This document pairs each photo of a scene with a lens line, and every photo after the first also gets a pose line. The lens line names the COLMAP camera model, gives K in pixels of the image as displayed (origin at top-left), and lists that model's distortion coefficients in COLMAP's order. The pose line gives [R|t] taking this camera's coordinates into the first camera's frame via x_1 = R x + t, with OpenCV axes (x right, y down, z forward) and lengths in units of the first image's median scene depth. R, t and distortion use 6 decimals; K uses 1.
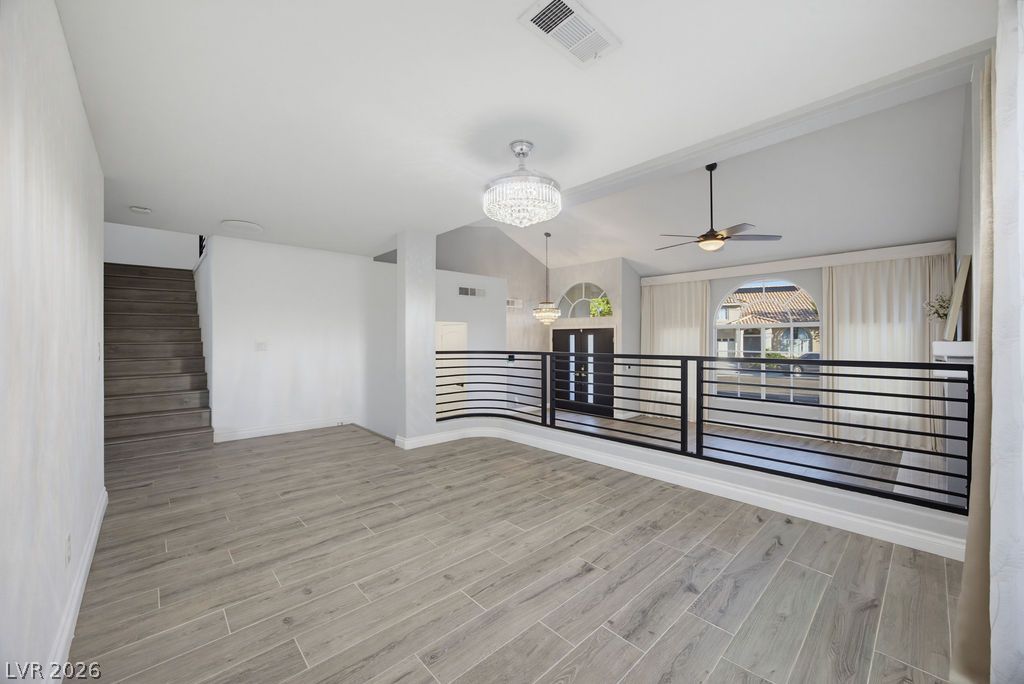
lens RADIAL K [[394.9, 0, 516.2], [0, 394.9, 343.5], [0, 0, 1]] dist [-0.011973, 0.003039]
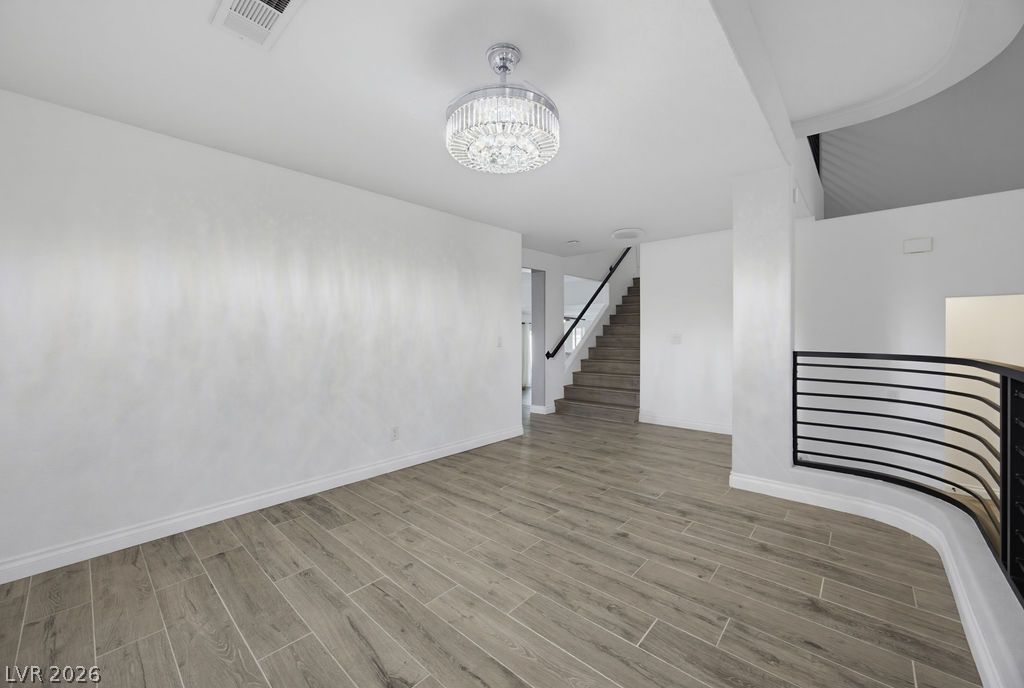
lens RADIAL K [[399.5, 0, 514.0], [0, 399.5, 337.8], [0, 0, 1]] dist [-0.022956, 0.004608]
pose [[0.083441, 0.003856, -0.996505, 0.591131], [-0.001107, 0.999992, 0.003777, -0.006023], [0.996512, 0.000788, 0.083444, 0.796053]]
